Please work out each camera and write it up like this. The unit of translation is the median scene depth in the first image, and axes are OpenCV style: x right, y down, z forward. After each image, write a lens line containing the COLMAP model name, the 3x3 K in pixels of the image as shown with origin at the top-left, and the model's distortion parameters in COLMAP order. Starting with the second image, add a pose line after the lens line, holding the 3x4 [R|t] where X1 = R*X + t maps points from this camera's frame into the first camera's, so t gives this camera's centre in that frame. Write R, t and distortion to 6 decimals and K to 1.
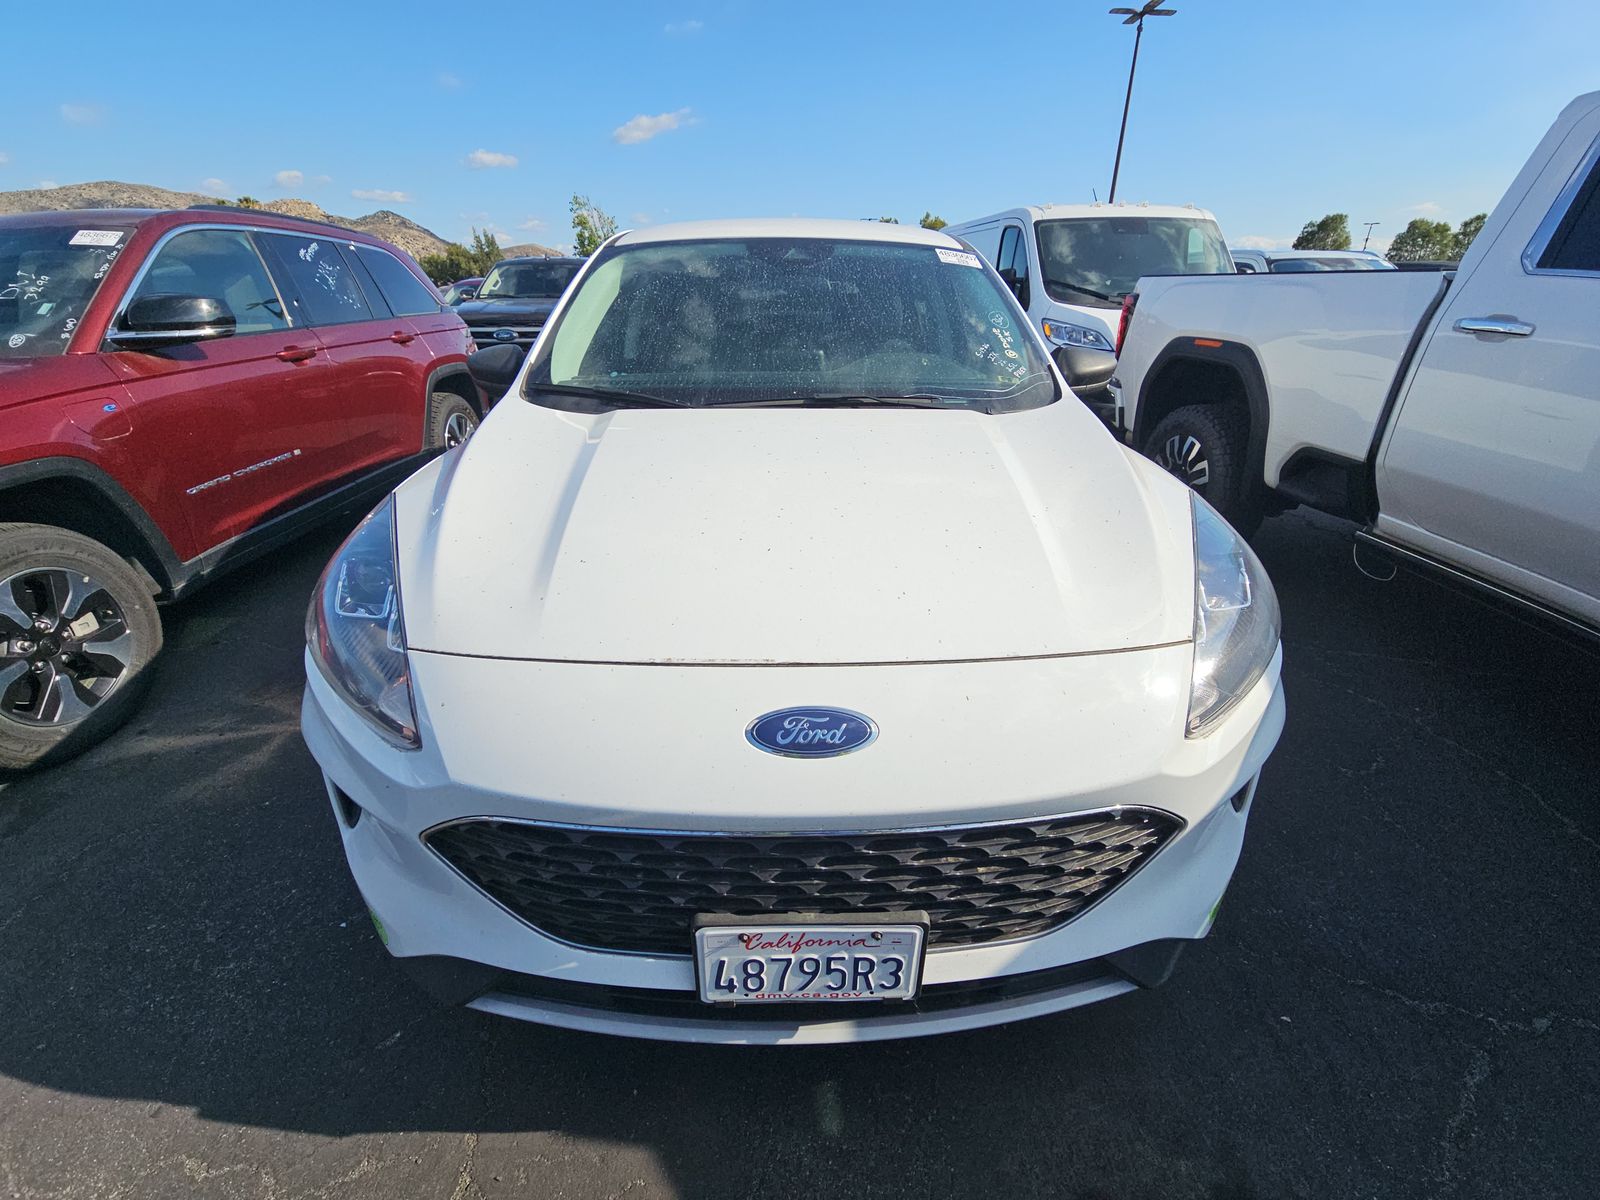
lens RADIAL K [[638.4, 0, 800.0], [0, 638.4, 600.0], [0, 0, 1]] dist [0.053418, -0.029464]
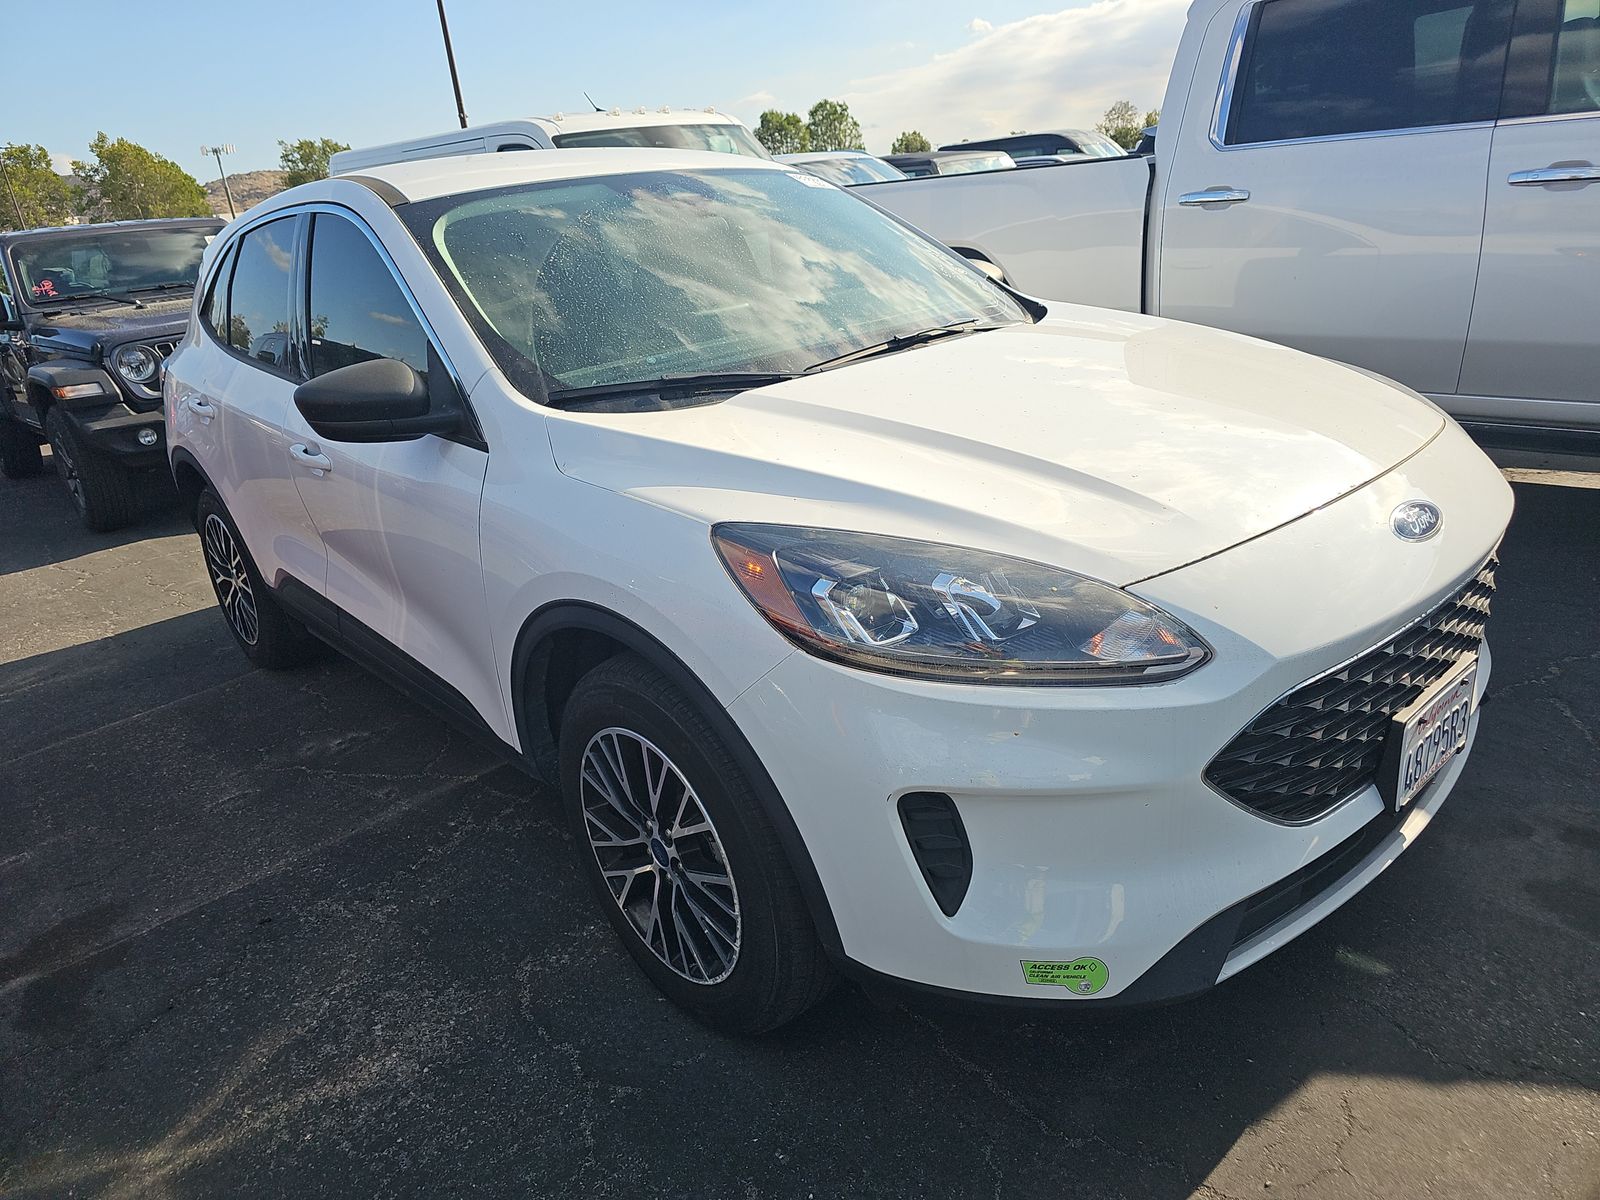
lens RADIAL K [[1095.5, 0, 800.0], [0, 1095.5, 600.0], [0, 0, 1]] dist [-0.001689, -0.001554]
pose [[0.748387, -0.301147, 0.590955, -0.718083], [0.372498, 0.928032, 0.001187, -0.029910], [-0.548783, 0.219241, 0.806703, 0.000313]]
